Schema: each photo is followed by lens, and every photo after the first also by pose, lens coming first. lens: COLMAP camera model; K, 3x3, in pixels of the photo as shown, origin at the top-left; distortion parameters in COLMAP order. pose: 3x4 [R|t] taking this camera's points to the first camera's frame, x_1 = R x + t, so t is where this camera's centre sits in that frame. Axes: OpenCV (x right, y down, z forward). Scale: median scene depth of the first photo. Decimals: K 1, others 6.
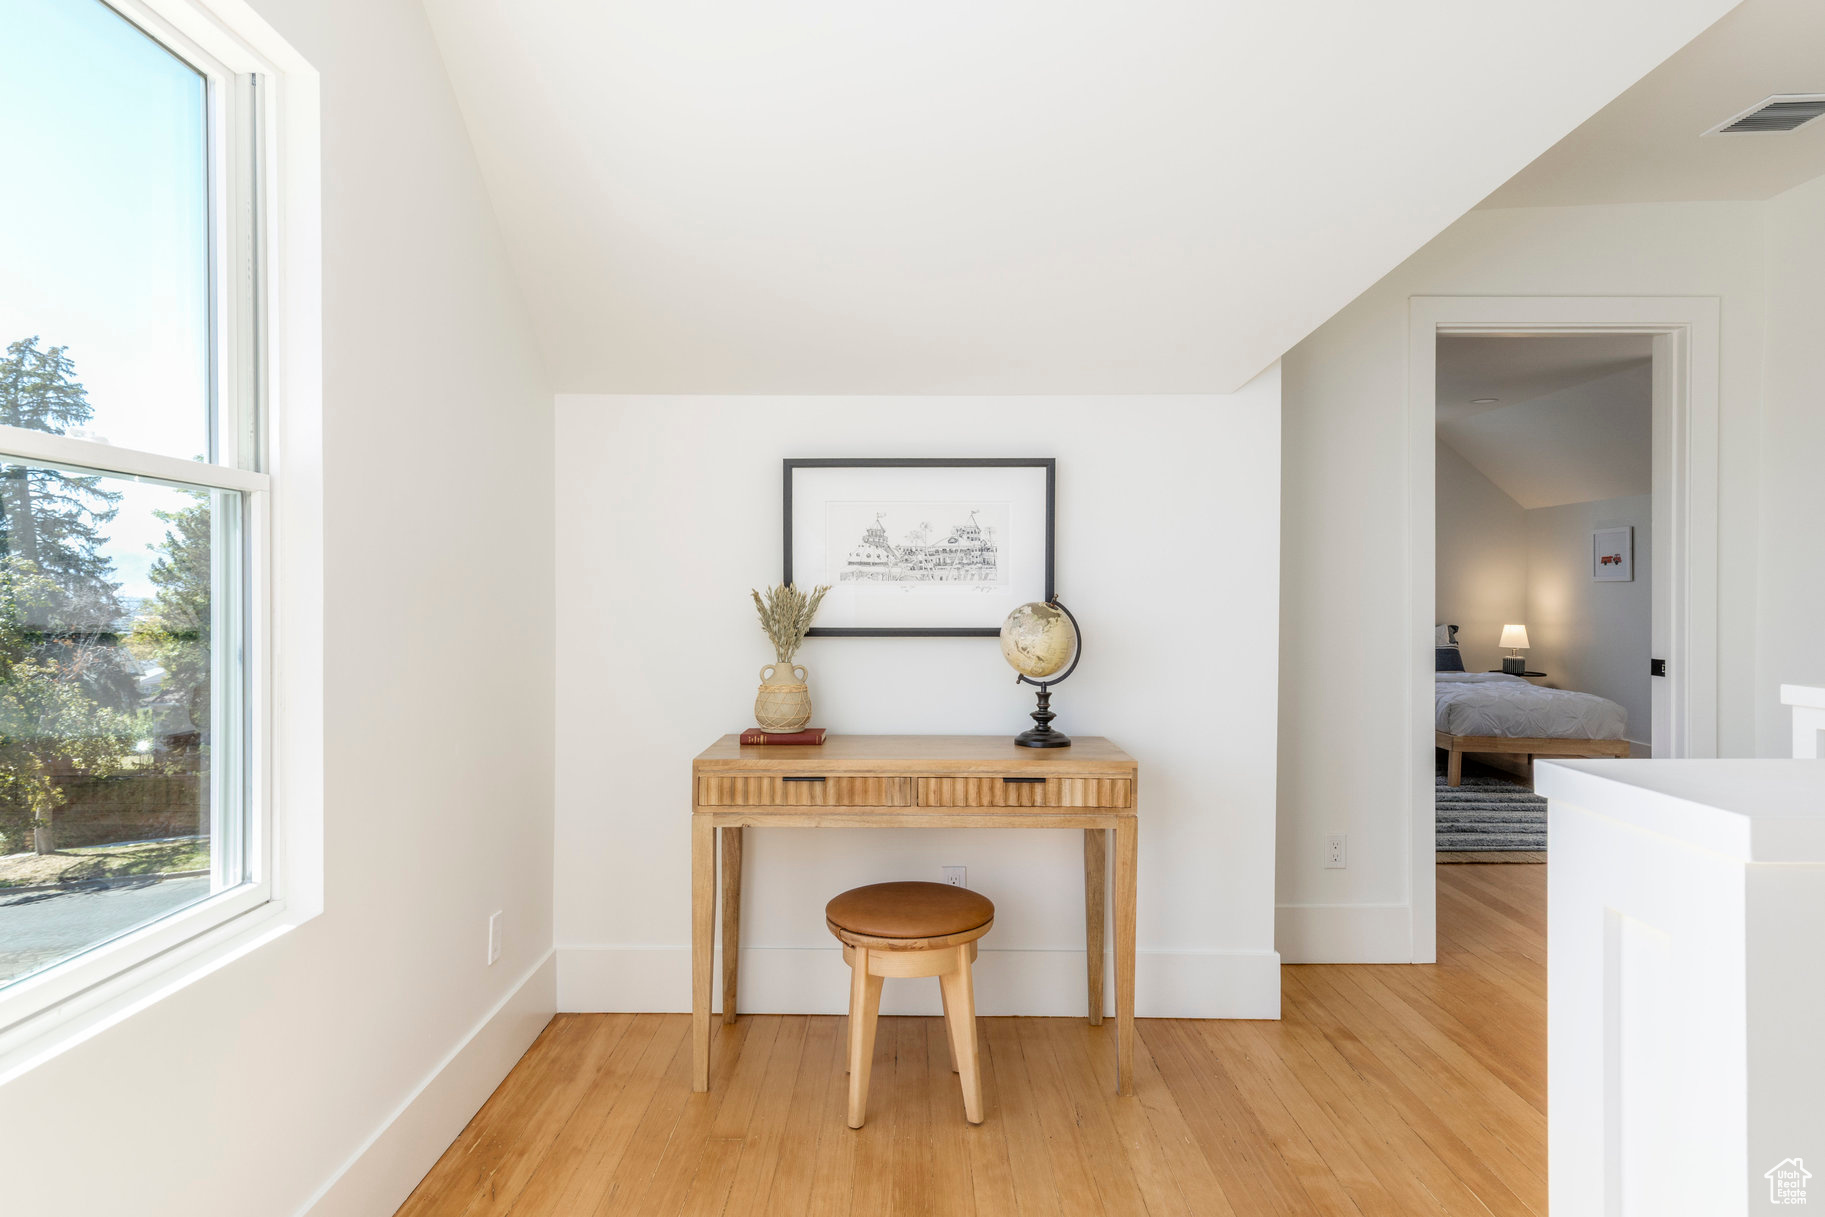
lens RADIAL K [[1069.5, 0, 920.7], [0, 1069.5, 601.3], [0, 0, 1]] dist [-0.010800, -0.000764]
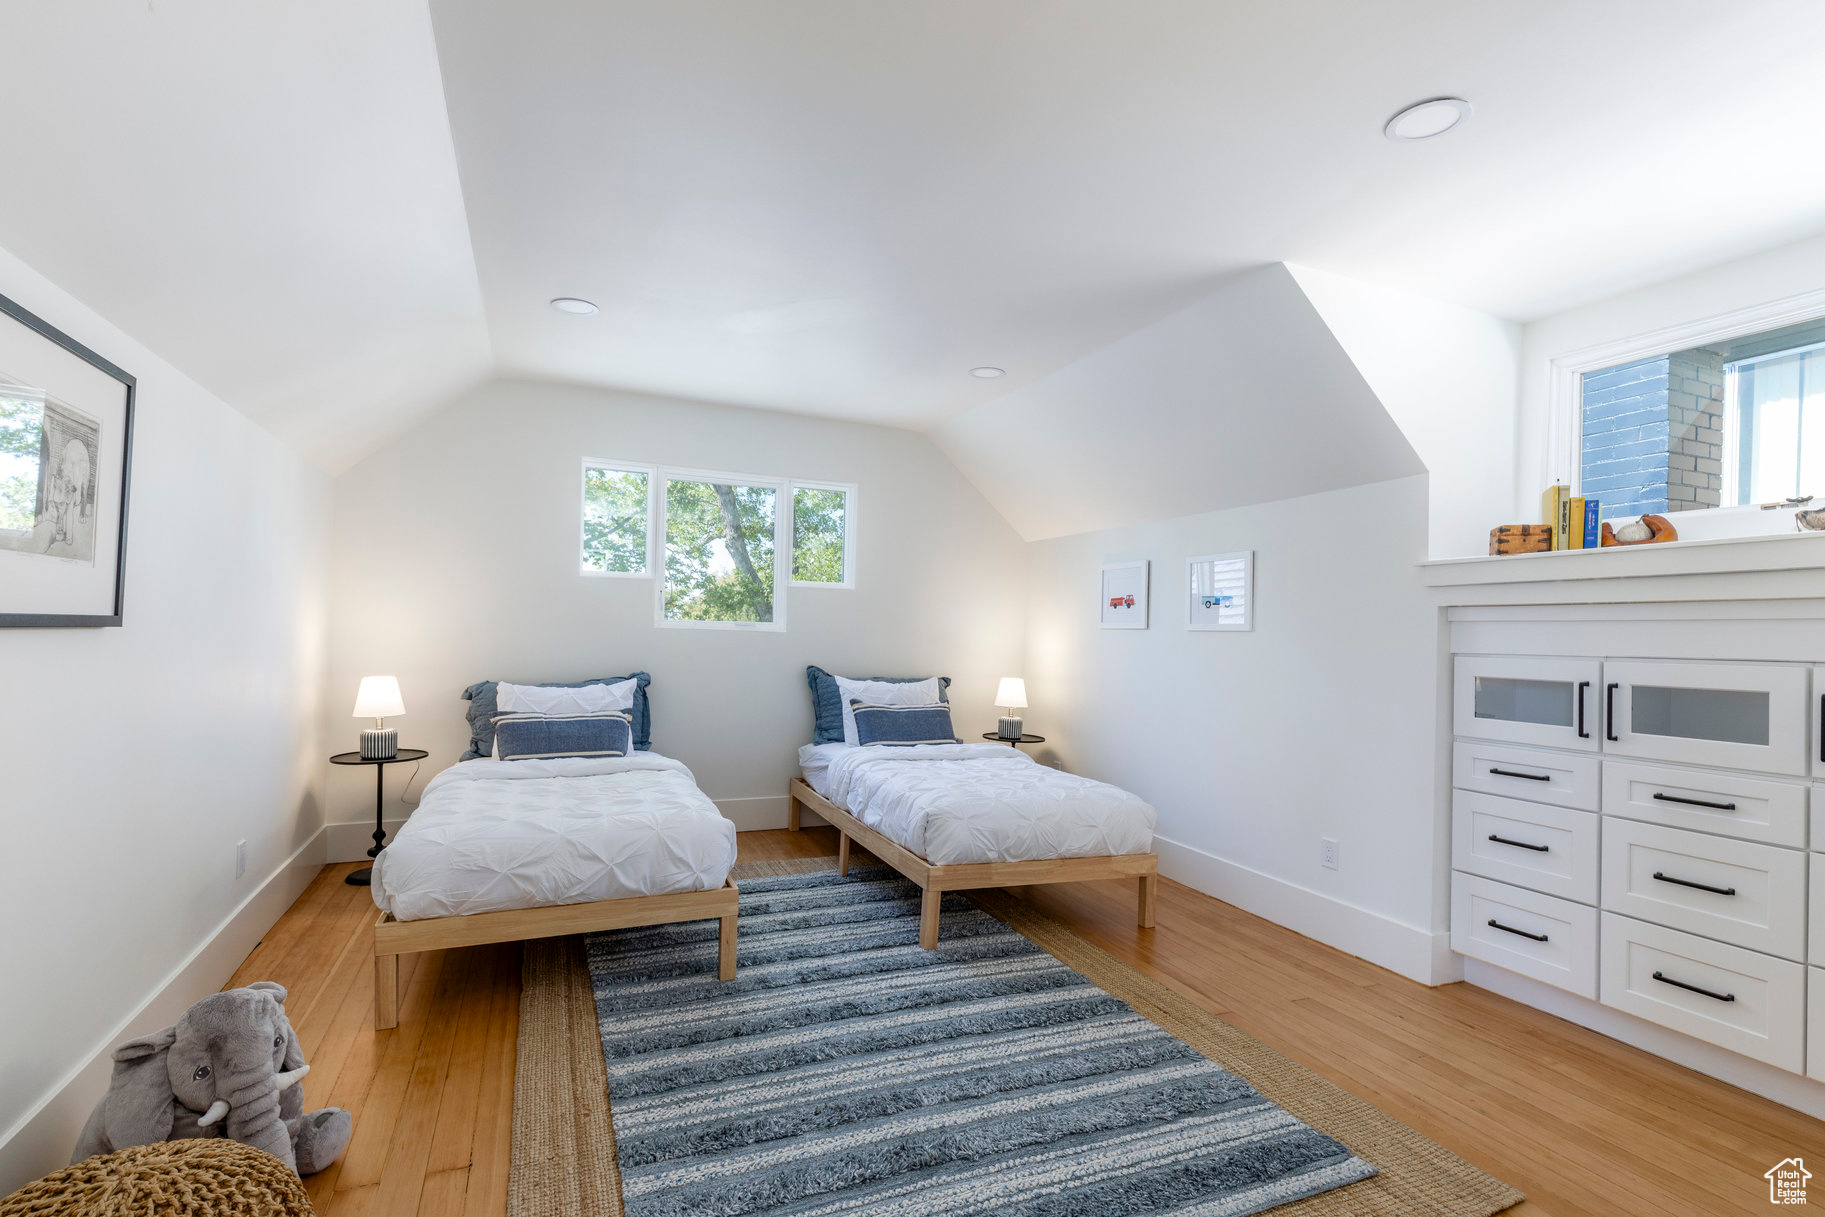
lens RADIAL K [[827.7, 0, 907.4], [0, 827.7, 614.9], [0, 0, 1]] dist [0.001636, -0.000249]
pose [[0.922049, 0.039246, 0.385078, 0.258618], [-0.028617, 0.999036, -0.033297, -0.003828], [-0.386014, 0.019682, 0.922283, 0.486290]]
